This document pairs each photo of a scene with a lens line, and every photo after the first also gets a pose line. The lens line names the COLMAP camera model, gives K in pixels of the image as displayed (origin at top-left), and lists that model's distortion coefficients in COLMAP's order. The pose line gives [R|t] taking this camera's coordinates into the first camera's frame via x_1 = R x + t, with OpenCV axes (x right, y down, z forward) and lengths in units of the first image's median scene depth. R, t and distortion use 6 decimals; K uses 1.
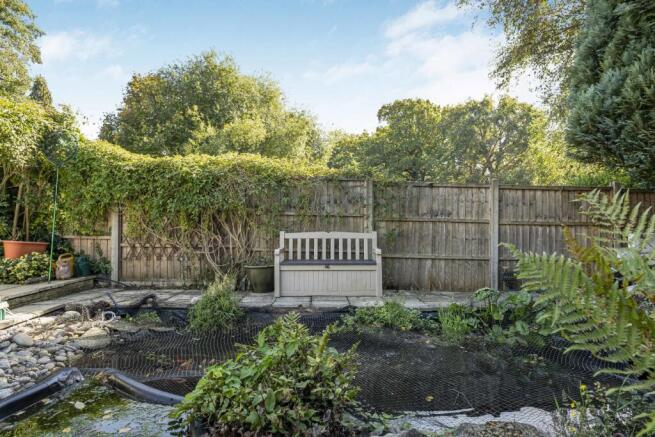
lens RADIAL K [[413.7, 0, 327.9], [0, 413.7, 212.5], [0, 0, 1]] dist [0.027402, -0.000250]
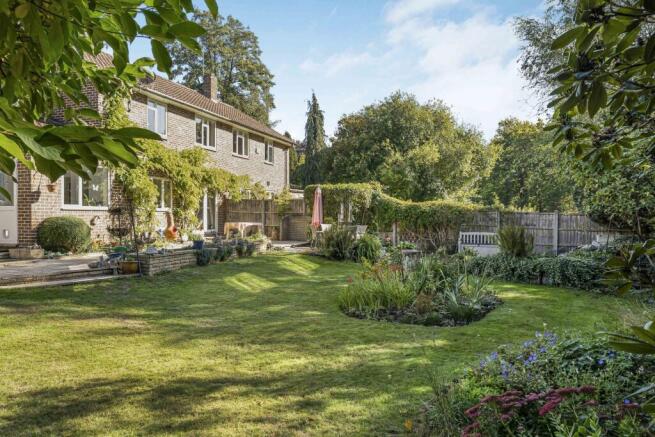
lens RADIAL K [[454.7, 0, 325.7], [0, 454.7, 221.7], [0, 0, 1]] dist [0.035153, 0.001655]
pose [[0.935314, 0.008036, -0.353727, 0.104240], [0.003113, 0.999516, 0.030937, -0.105627], [0.353804, -0.030037, 0.934837, -1.910677]]
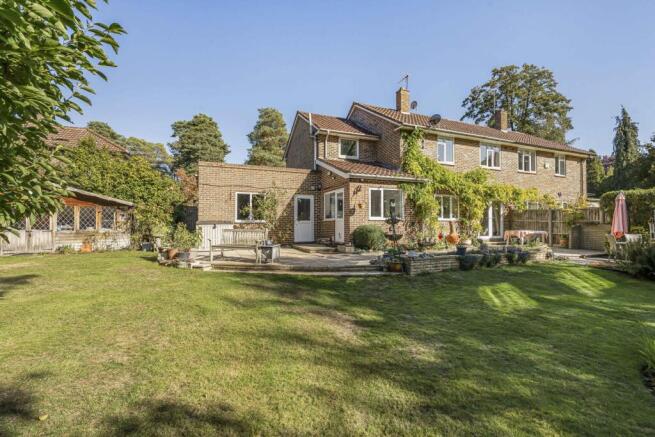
lens RADIAL K [[297.4, 0, 323.3], [0, 297.4, 218.0], [0, 0, 1]] dist [-0.001055, 0.000610]
pose [[0.376579, -0.013724, -0.926283, -0.015294], [0.014623, 0.999854, -0.008869, -0.102748], [0.926269, -0.010205, 0.376725, -1.472938]]
